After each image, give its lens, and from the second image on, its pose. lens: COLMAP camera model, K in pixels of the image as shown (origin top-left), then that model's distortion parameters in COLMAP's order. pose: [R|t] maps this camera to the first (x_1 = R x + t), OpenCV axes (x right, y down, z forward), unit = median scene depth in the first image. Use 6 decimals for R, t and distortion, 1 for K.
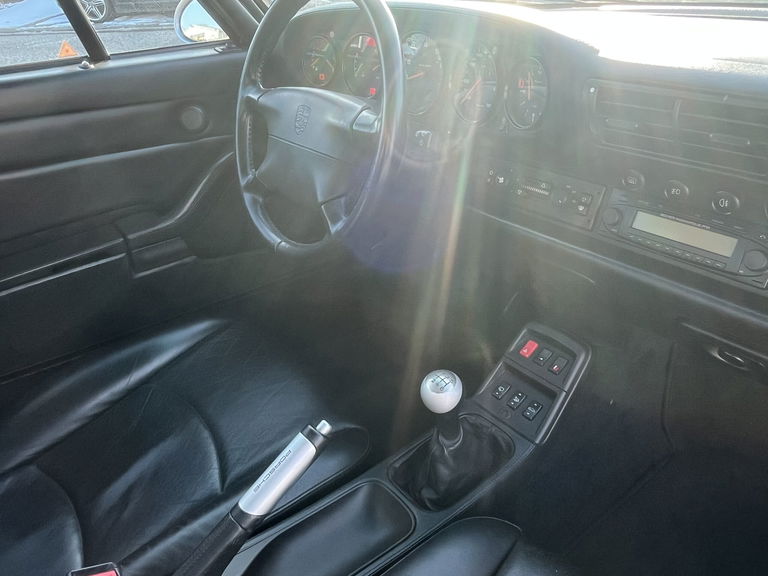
lens RADIAL K [[581.4, 0, 375.8], [0, 581.4, 282.1], [0, 0, 1]] dist [-0.006215, 0.002942]
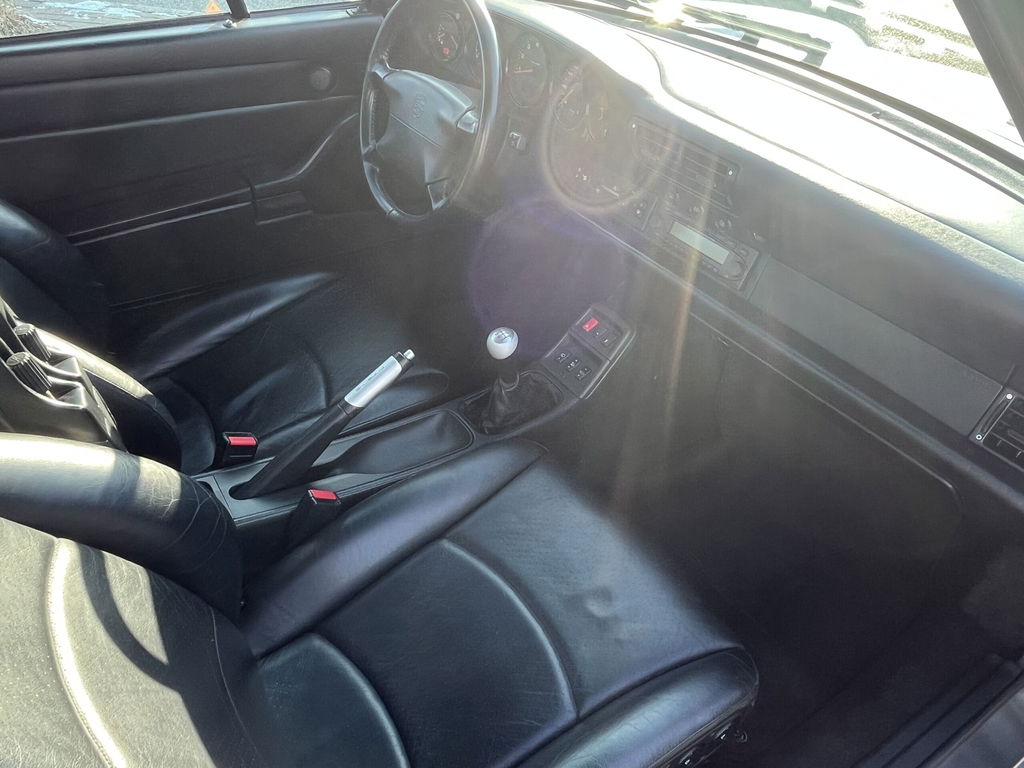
lens RADIAL K [[775.2, 0, 506.7], [0, 775.2, 380.0], [0, 0, 1]] dist [-0.006215, 0.002942]
pose [[0.993481, 0.113990, -0.001488, 0.107348], [-0.112321, 0.981001, 0.158179, -0.006367], [0.019490, -0.156980, 0.987409, -0.590230]]
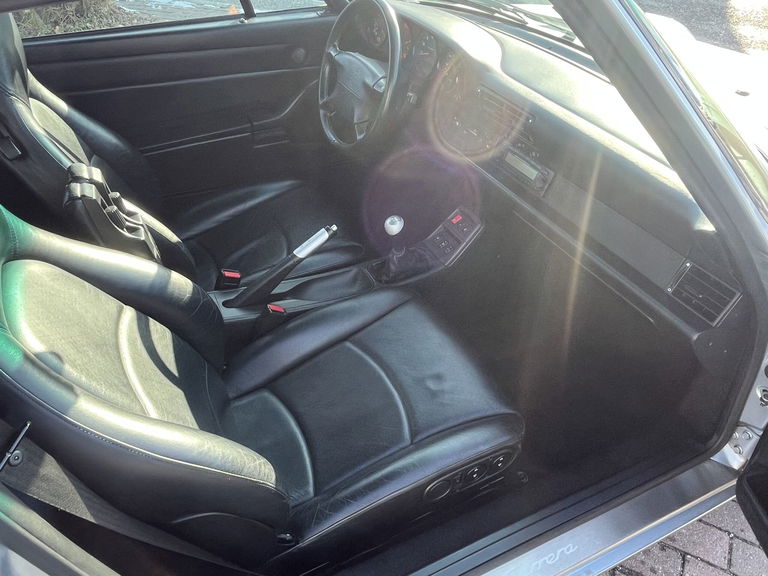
lens RADIAL K [[581.4, 0, 380.0], [0, 581.4, 284.6], [0, 0, 1]] dist [-0.006215, 0.002942]
pose [[0.977821, 0.176300, -0.113070, 0.269168], [-0.154122, 0.971234, 0.181523, 0.019115], [0.141820, -0.160071, 0.976865, -0.863406]]
